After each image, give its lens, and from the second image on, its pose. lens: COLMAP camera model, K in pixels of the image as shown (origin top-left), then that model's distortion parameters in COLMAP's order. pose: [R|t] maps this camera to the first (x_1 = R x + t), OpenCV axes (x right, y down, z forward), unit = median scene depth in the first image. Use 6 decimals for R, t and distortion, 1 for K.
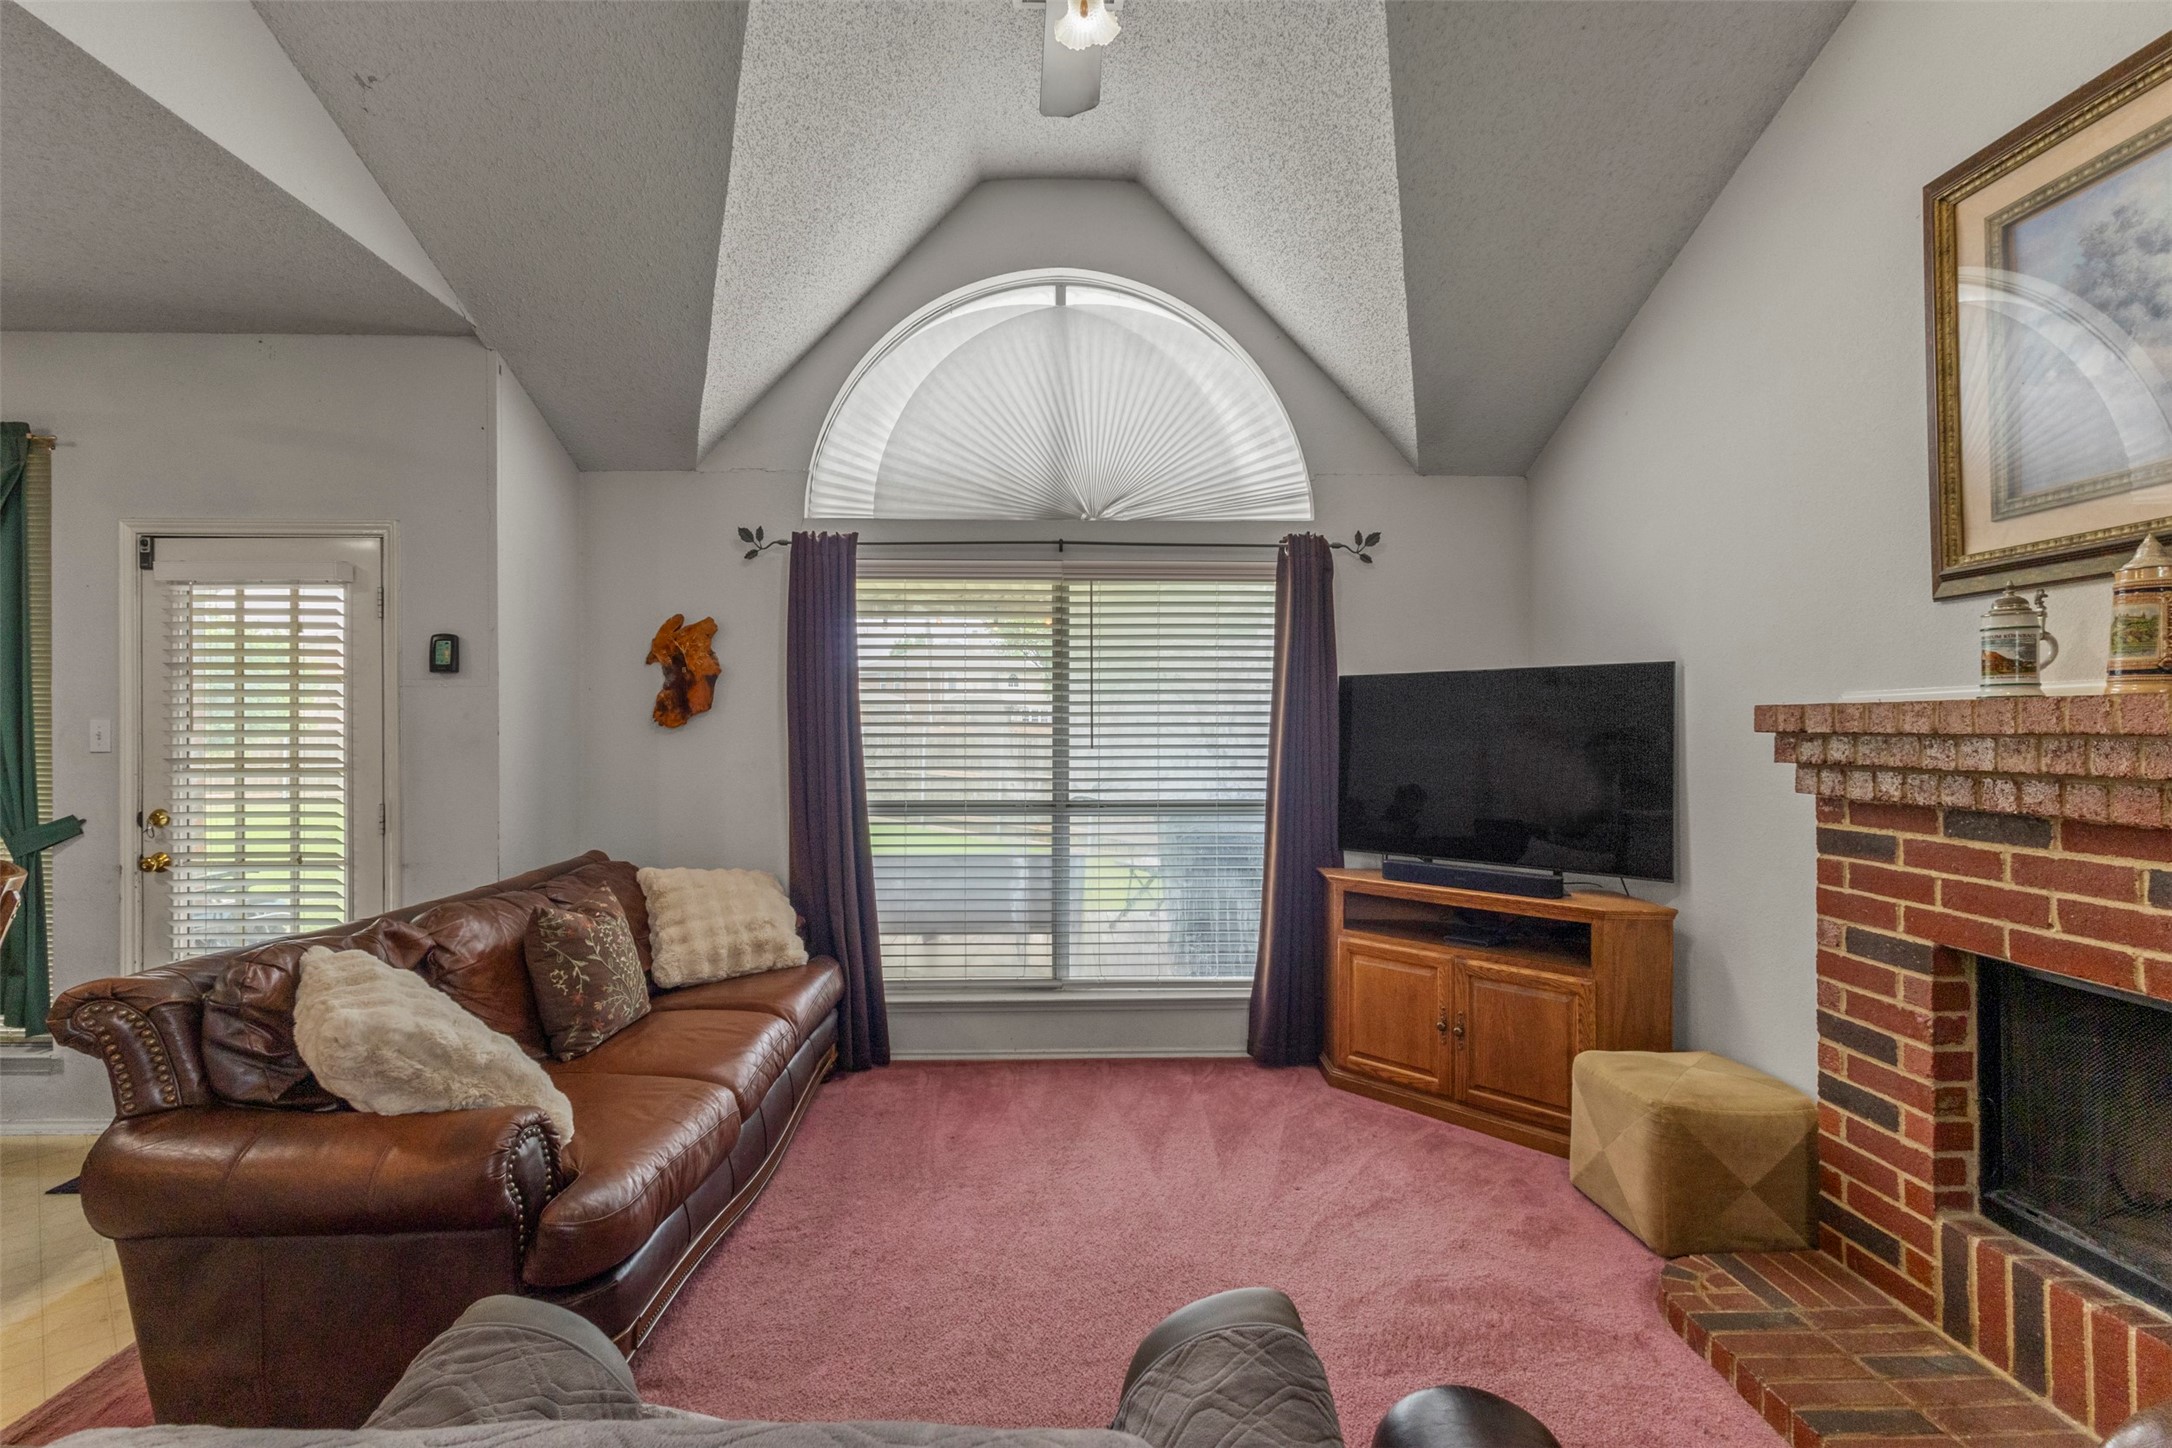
lens RADIAL K [[1007.0, 0, 1085.3], [0, 1007.0, 721.8], [0, 0, 1]] dist [0.001632, 0.001357]
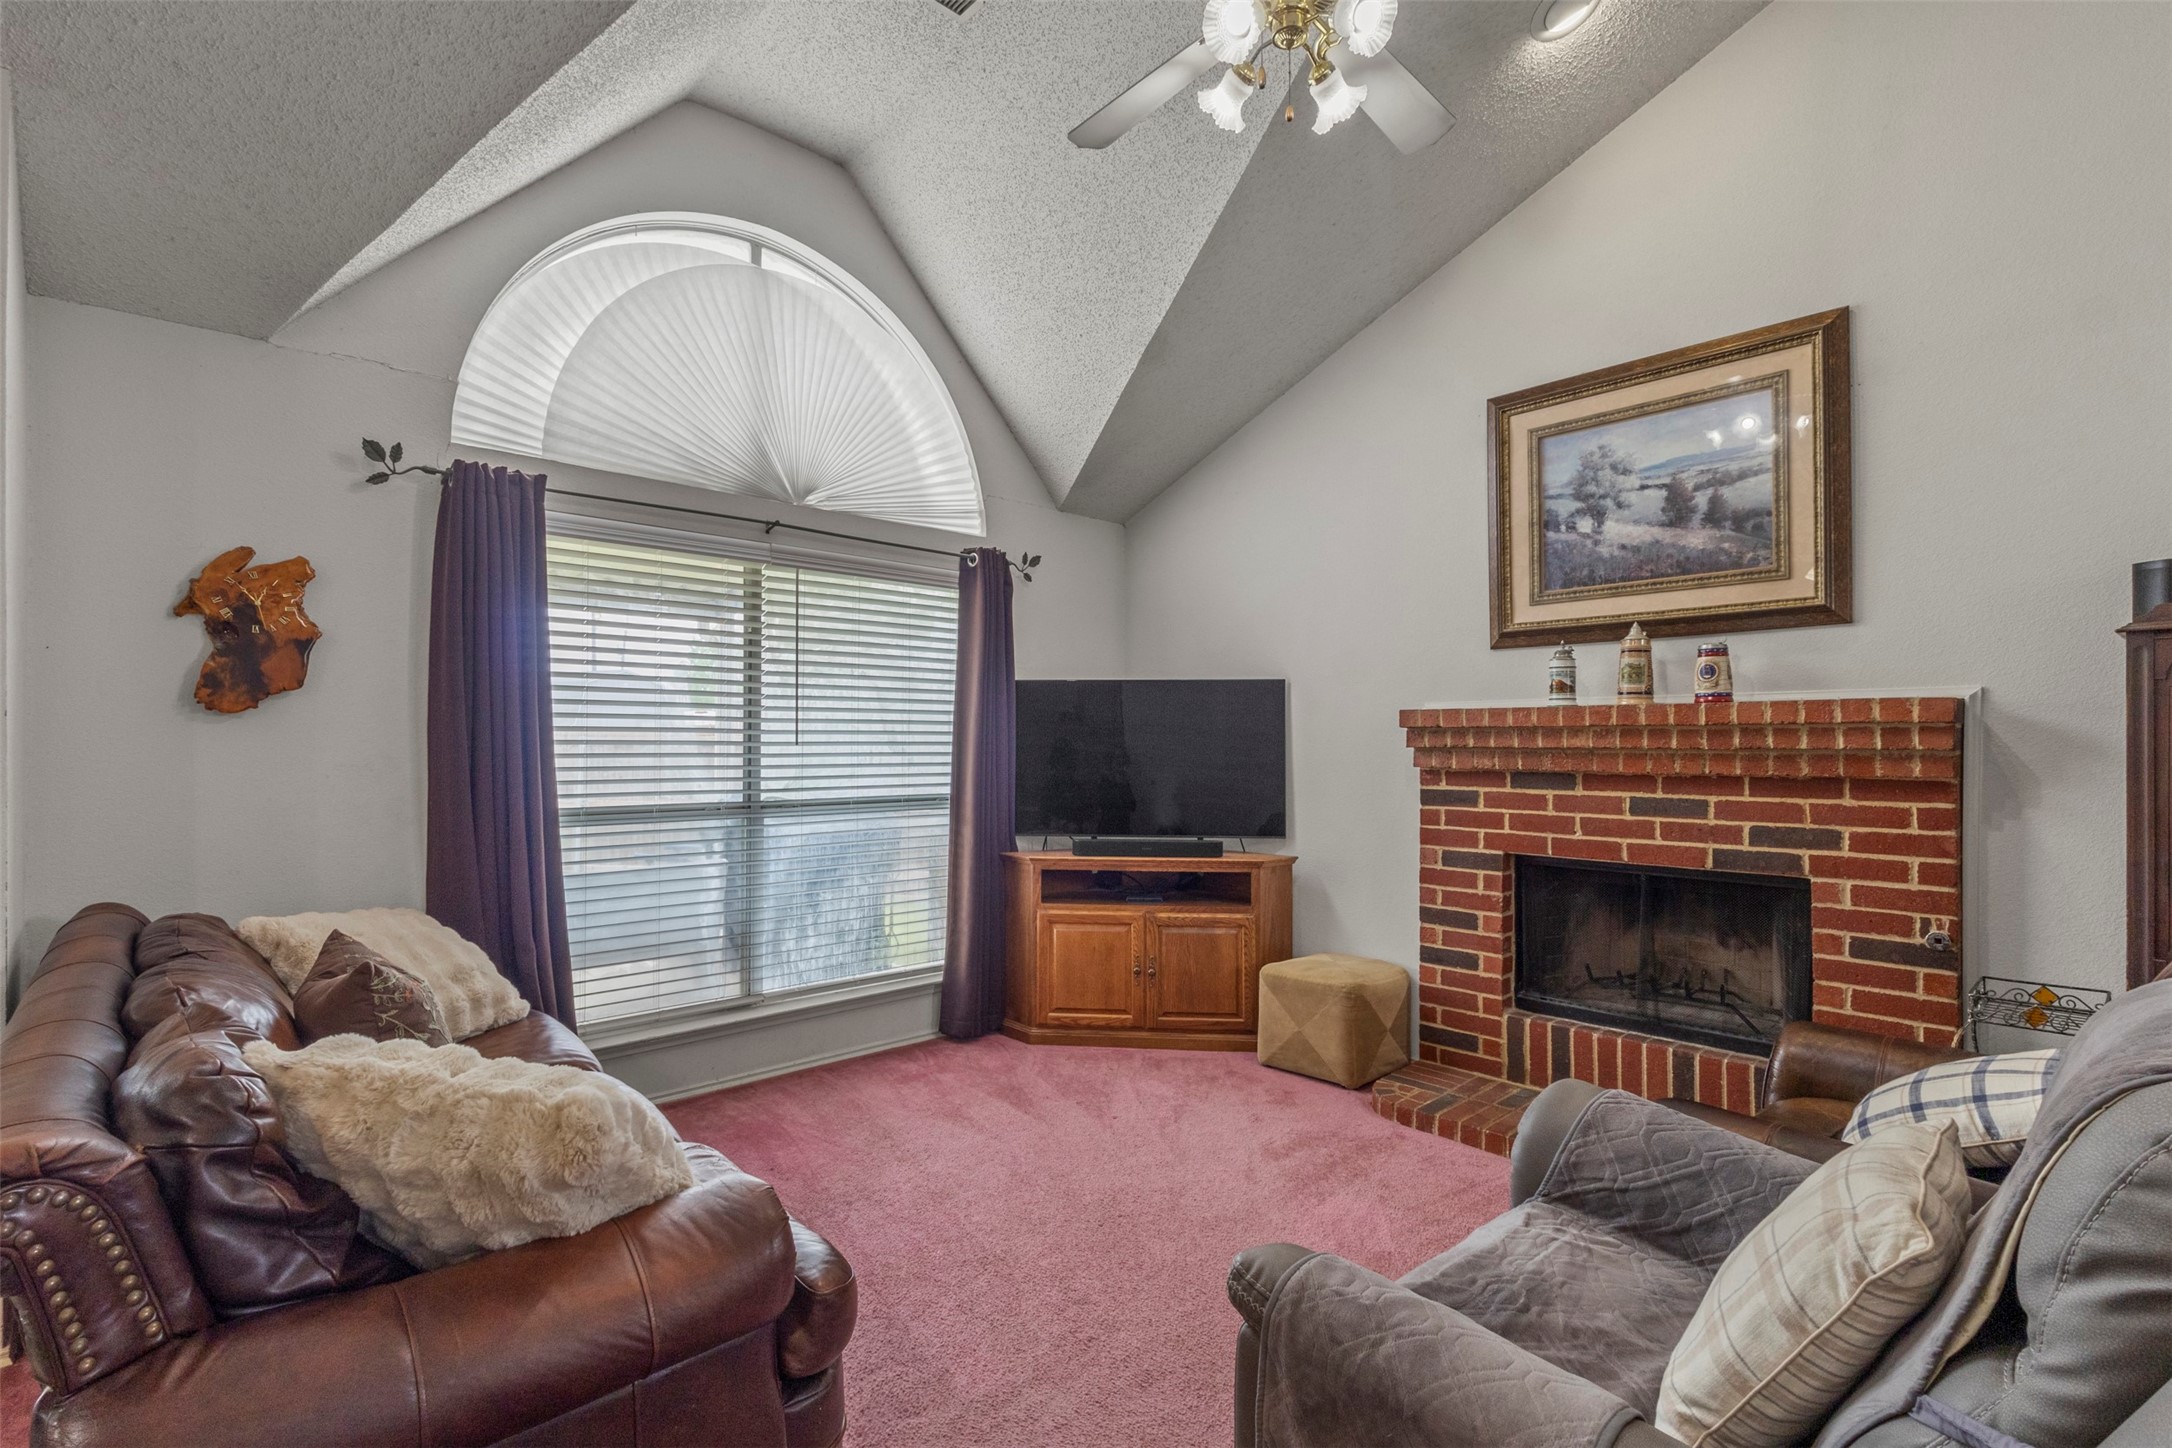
lens RADIAL K [[1007.0, 0, 1088.0], [0, 1007.0, 735.8], [0, 0, 1]] dist [-0.000954, 0.000421]
pose [[0.746982, 0.007241, 0.664804, -0.466165], [-0.007081, 0.999971, -0.002935, 0.020733], [-0.664806, -0.002515, 0.747012, 0.121028]]
